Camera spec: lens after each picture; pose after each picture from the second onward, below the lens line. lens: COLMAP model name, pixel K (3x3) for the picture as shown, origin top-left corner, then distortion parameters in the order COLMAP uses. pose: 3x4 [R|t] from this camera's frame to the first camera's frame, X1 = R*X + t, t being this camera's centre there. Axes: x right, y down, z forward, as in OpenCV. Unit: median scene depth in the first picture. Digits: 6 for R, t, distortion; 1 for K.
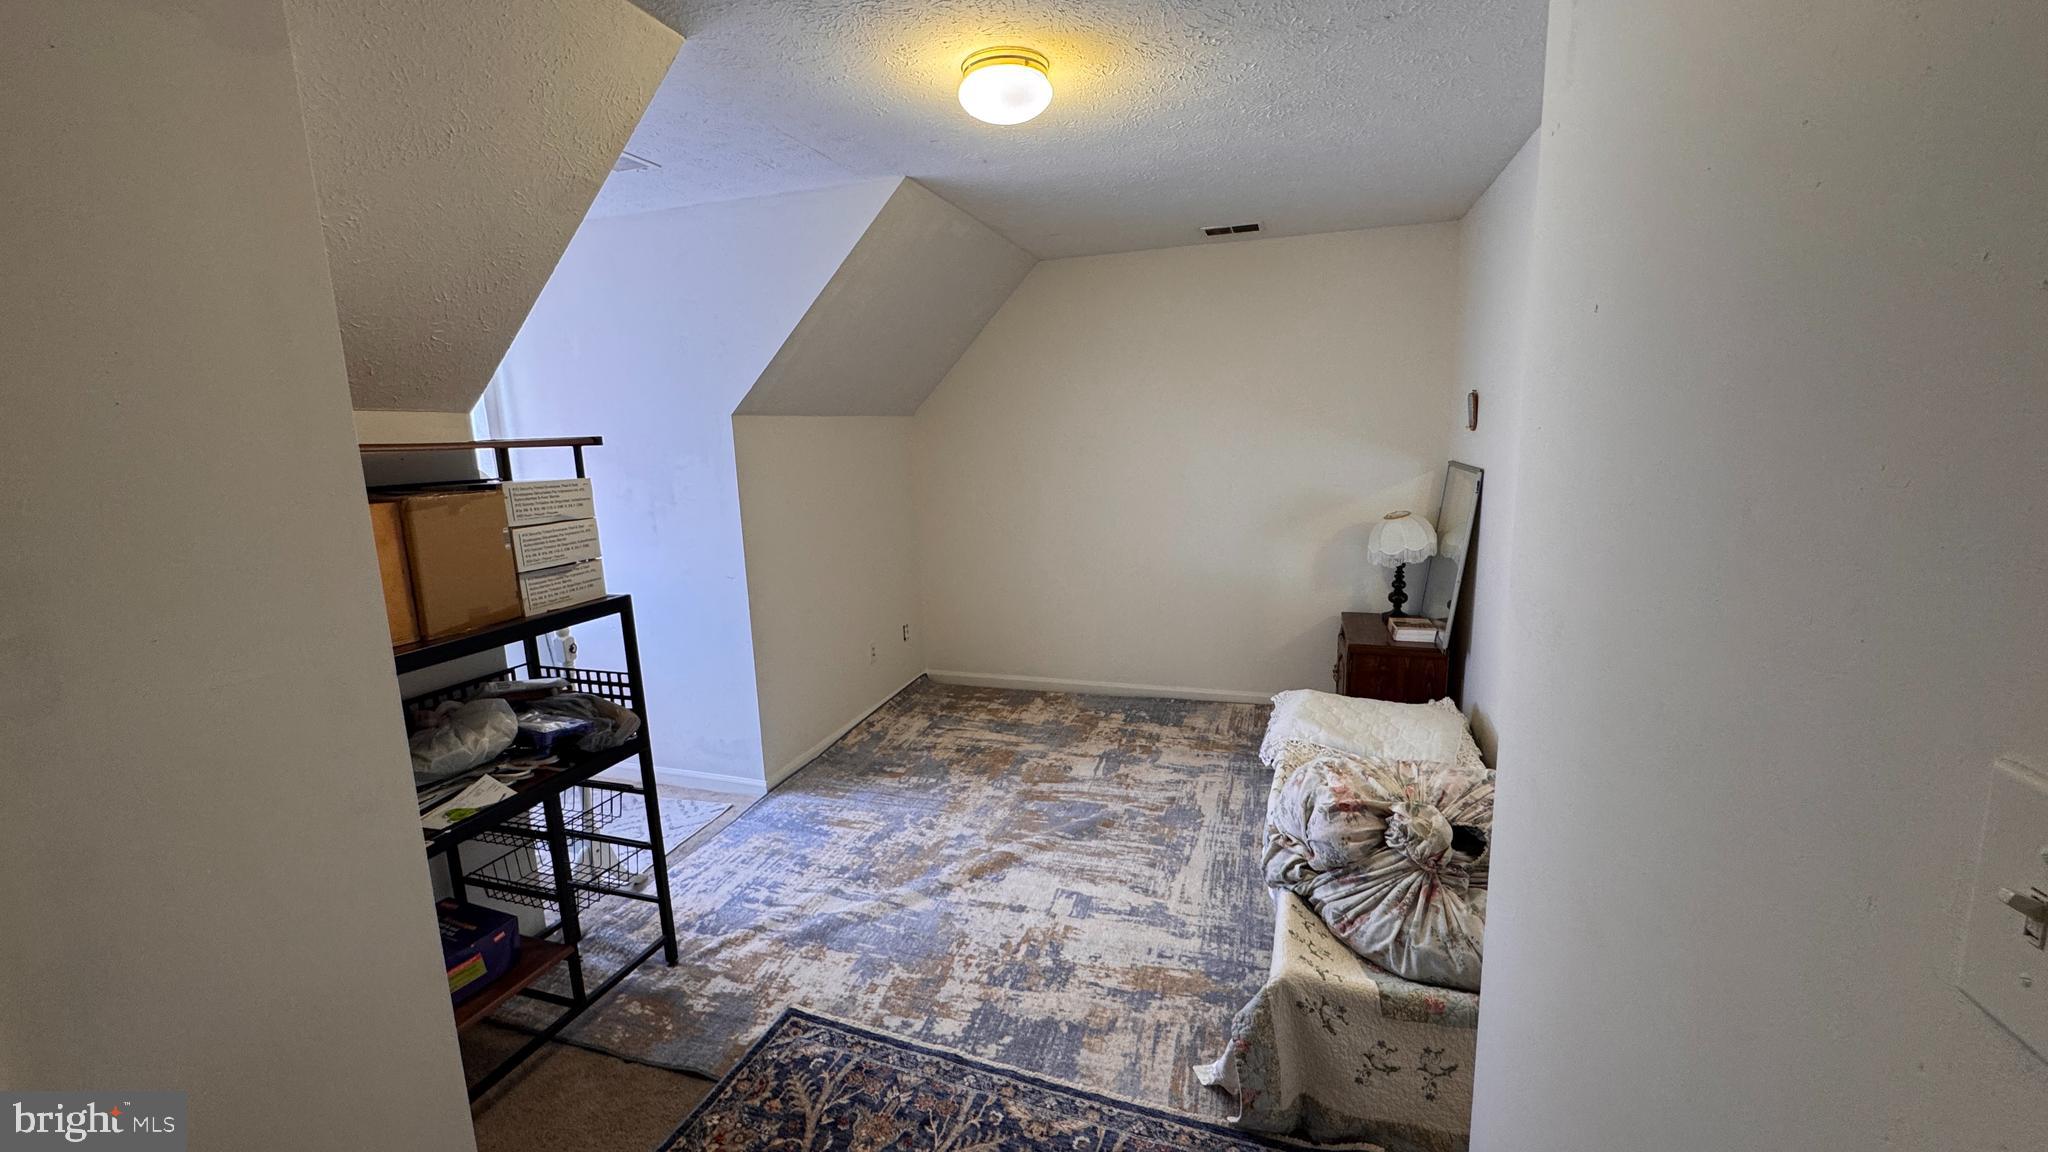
lens RADIAL K [[823.8, 0, 1026.2], [0, 823.8, 575.6], [0, 0, 1]] dist [-0.002936, 0.000697]
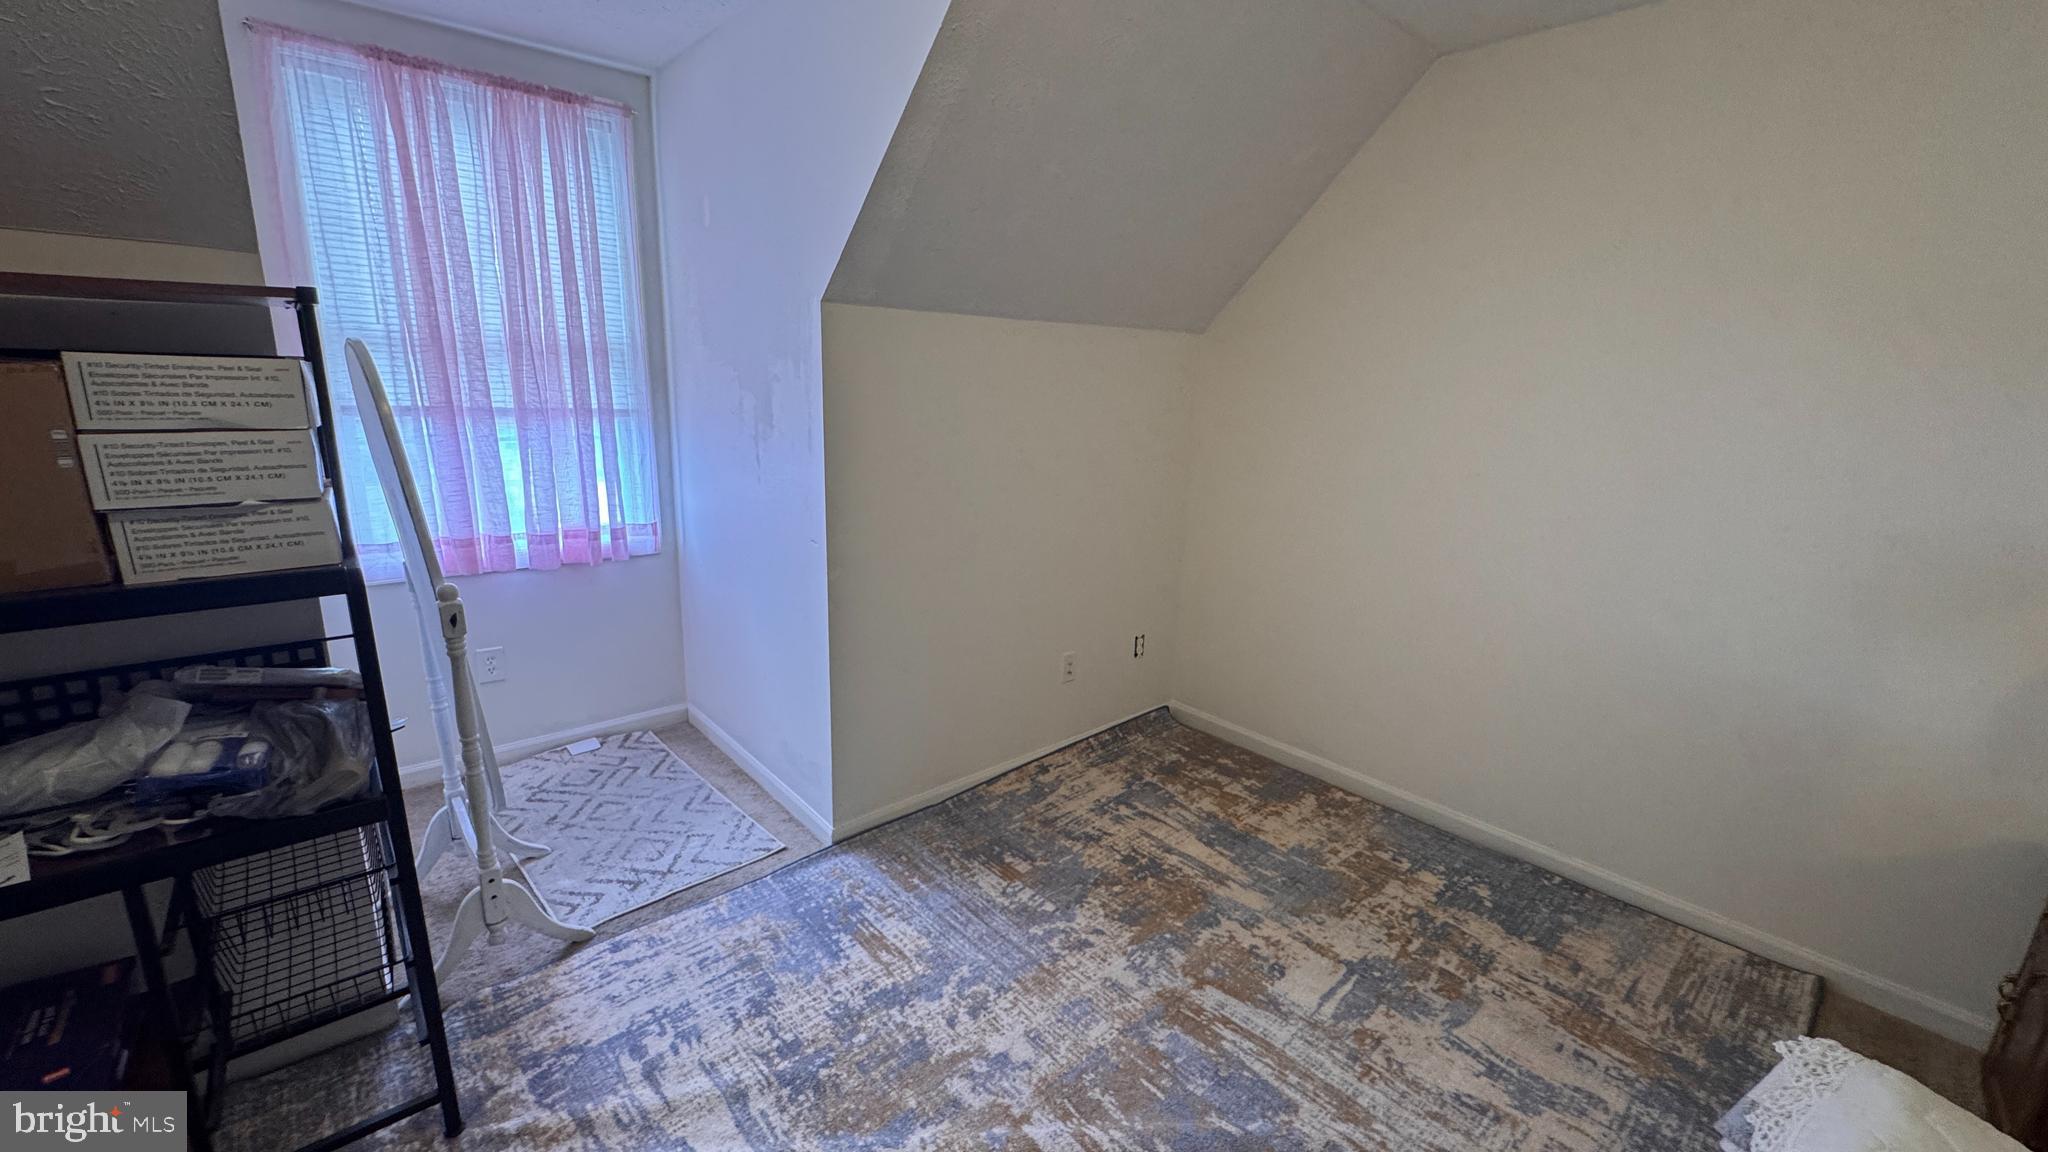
lens RADIAL K [[823.8, 0, 1020.5], [0, 823.8, 582.1], [0, 0, 1]] dist [-0.002936, 0.000697]
pose [[0.856414, 0.183179, -0.482702, 0.118674], [-0.147569, 0.982788, 0.111136, -0.058870], [0.494751, -0.023946, 0.868705, 0.422337]]
